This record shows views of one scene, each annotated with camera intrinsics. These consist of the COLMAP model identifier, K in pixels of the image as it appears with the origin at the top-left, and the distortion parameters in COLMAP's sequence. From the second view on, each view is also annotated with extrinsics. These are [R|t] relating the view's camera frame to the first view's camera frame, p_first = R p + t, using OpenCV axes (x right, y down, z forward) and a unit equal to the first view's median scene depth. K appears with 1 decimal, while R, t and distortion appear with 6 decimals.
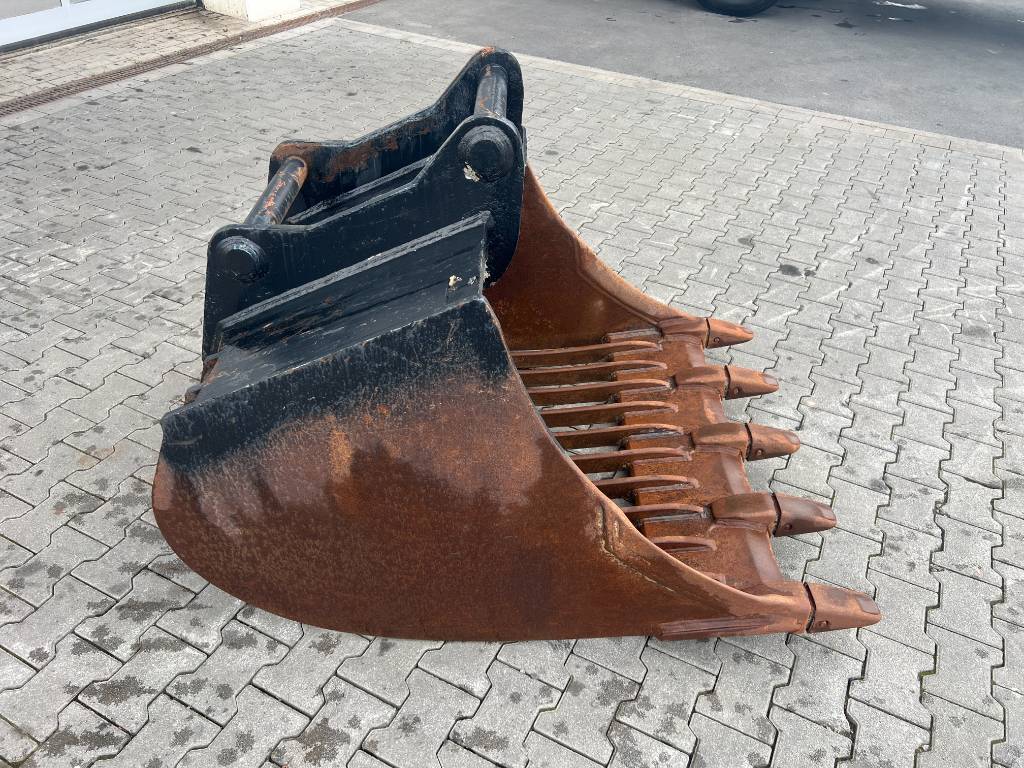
lens RADIAL K [[769.8, 0, 516.5], [0, 769.8, 386.0], [0, 0, 1]] dist [0.053511, -0.059971]
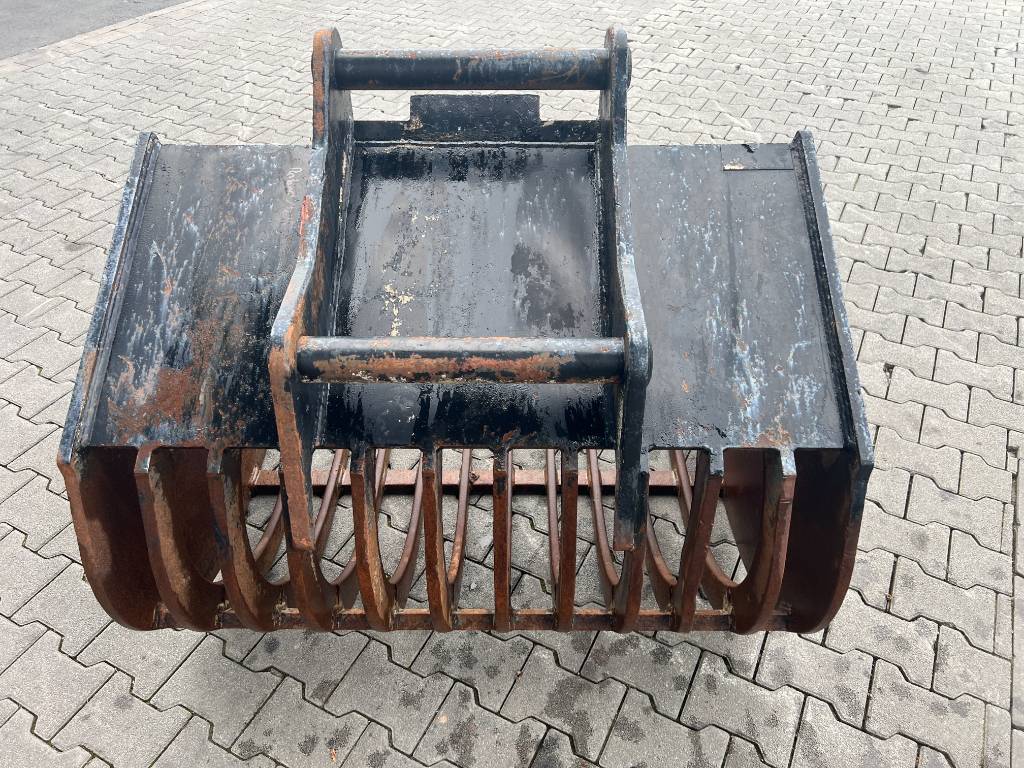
lens RADIAL K [[769.8, 0, 511.2], [0, 769.8, 380.3], [0, 0, 1]] dist [0.053511, -0.059971]
pose [[0.005252, -0.678425, 0.734651, -0.708954], [0.602323, 0.588587, 0.539233, -0.484144], [-0.798235, 0.439665, 0.411723, 0.652400]]
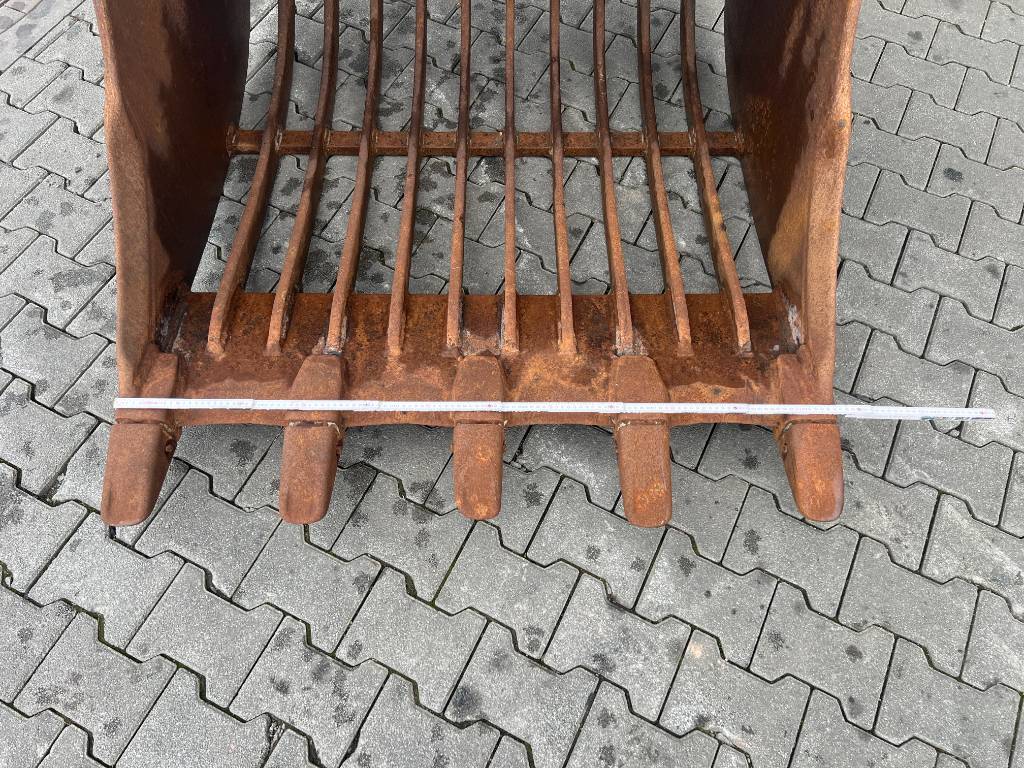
lens RADIAL K [[769.8, 0, 513.9], [0, 769.8, 378.6], [0, 0, 1]] dist [0.053511, -0.059971]
pose [[0.007625, 0.862887, -0.505339, 0.631649], [-0.604855, 0.406405, 0.684826, -0.423114], [0.796299, 0.300435, 0.525020, 0.771957]]
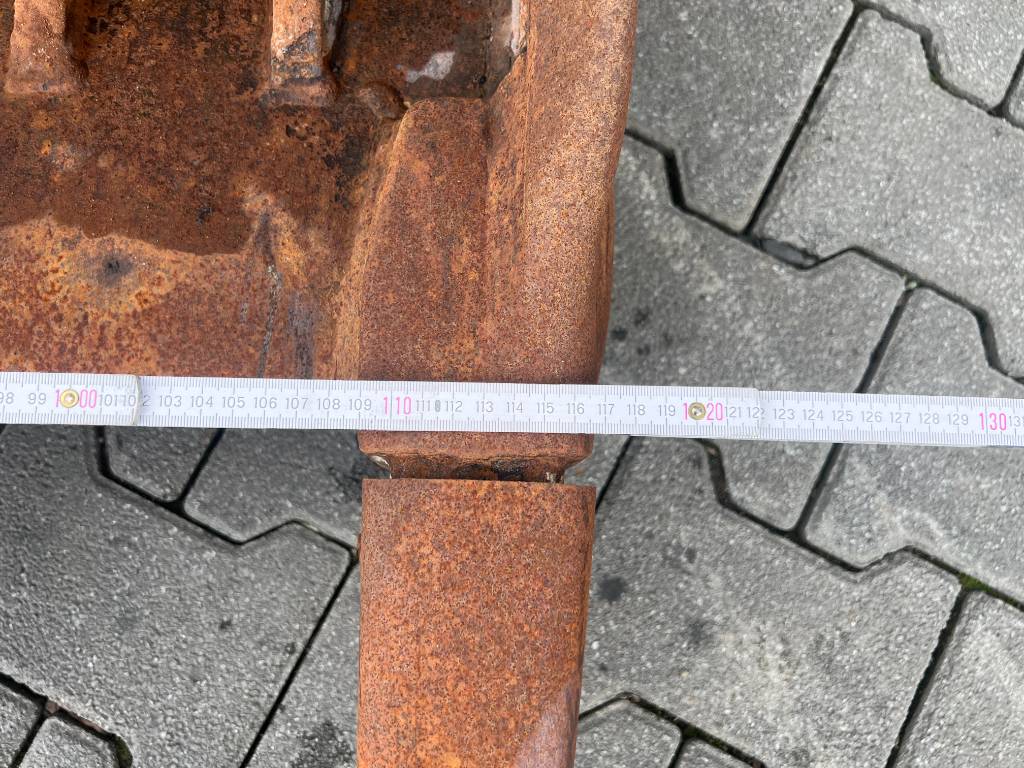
lens RADIAL K [[769.8, 0, 516.4], [0, 769.8, 375.6], [0, 0, 1]] dist [0.053511, -0.059971]
pose [[-0.004850, 0.985431, -0.170007, 0.336662], [-0.632722, 0.128626, 0.763622, -0.218751], [0.774364, 0.111271, 0.622880, 1.257555]]
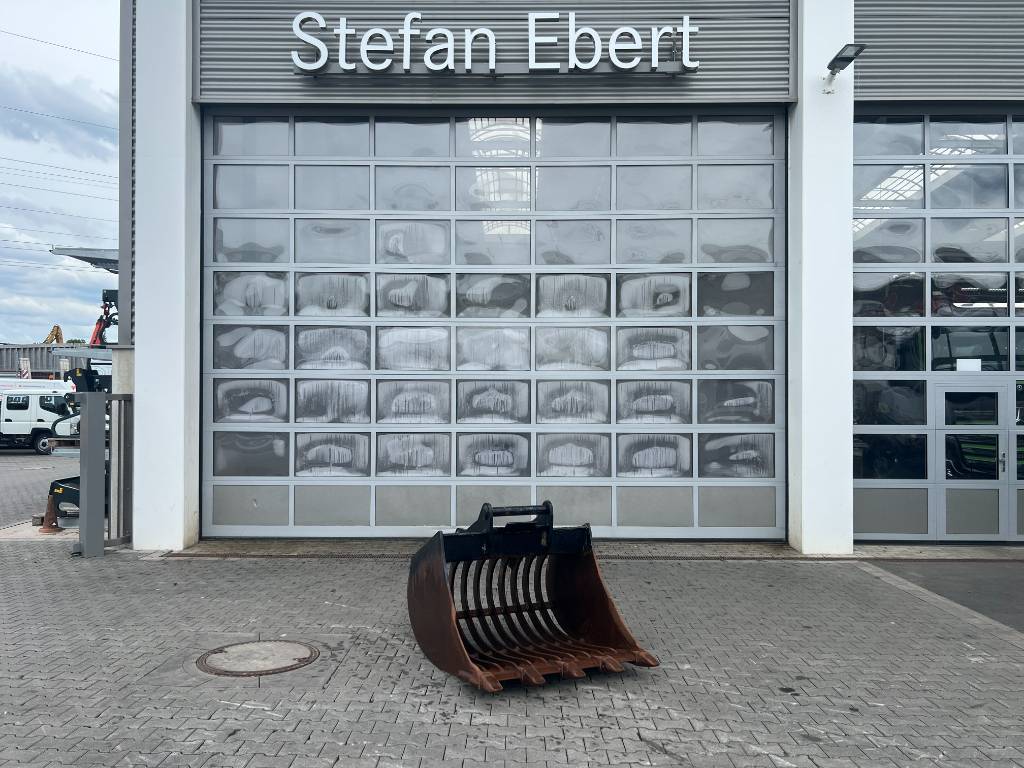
lens RADIAL K [[769.8, 0, 512.7], [0, 769.8, 382.0], [0, 0, 1]] dist [0.053511, -0.059971]
pose [[0.450866, -0.074095, -0.889511, 2.519292], [-0.532334, 0.777602, -0.334597, 0.289366], [0.716478, 0.624376, 0.311151, -0.353843]]
